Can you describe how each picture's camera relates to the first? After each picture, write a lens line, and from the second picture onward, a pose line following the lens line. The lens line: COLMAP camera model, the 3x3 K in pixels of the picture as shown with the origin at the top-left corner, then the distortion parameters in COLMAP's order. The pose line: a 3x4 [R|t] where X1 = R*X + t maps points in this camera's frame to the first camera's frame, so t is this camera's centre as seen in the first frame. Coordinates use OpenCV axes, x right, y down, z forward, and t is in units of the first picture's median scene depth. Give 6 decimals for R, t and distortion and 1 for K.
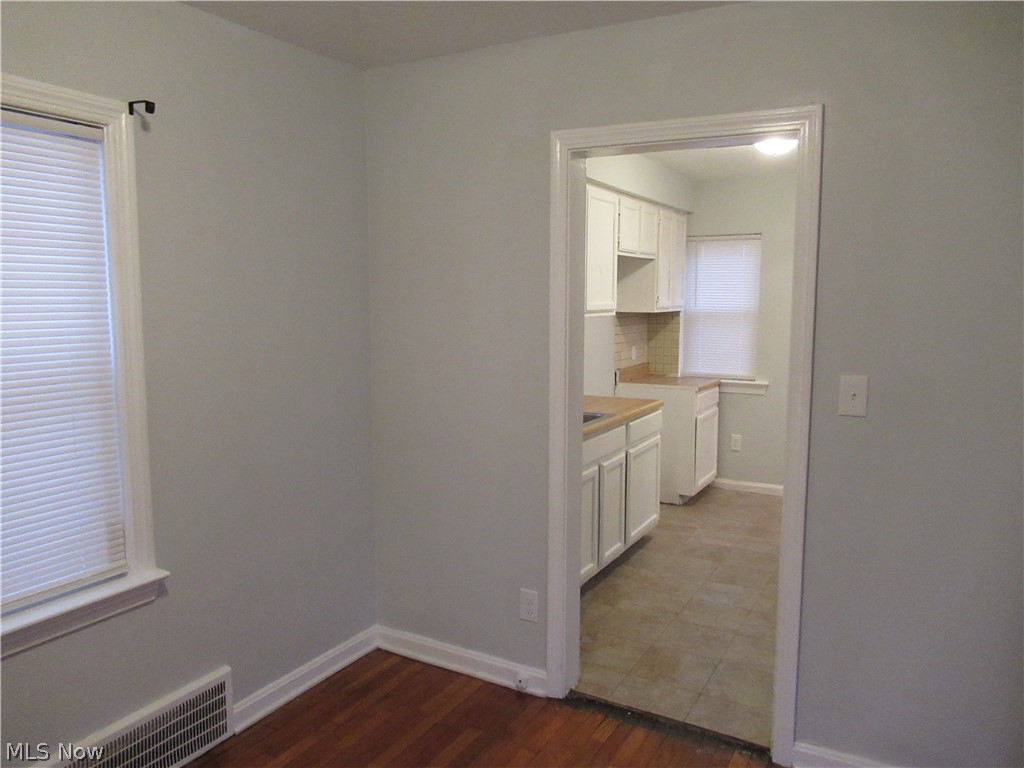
lens RADIAL K [[764.4, 0, 504.2], [0, 764.4, 384.2], [0, 0, 1]] dist [-0.008891, -0.007911]
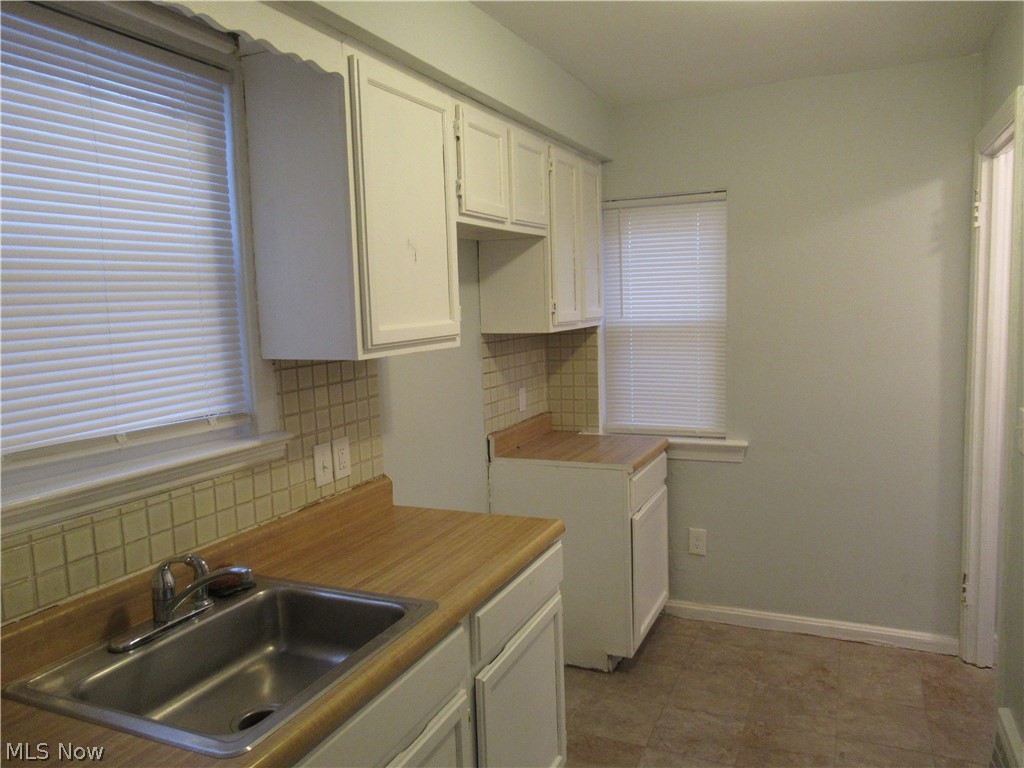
lens RADIAL K [[764.4, 0, 510.6], [0, 764.4, 376.6], [0, 0, 1]] dist [-0.008891, -0.007911]
pose [[0.994684, -0.040517, 0.094670, 0.112948], [0.042104, 0.999003, -0.014820, -0.054001], [-0.093975, 0.018727, 0.995398, 0.443412]]
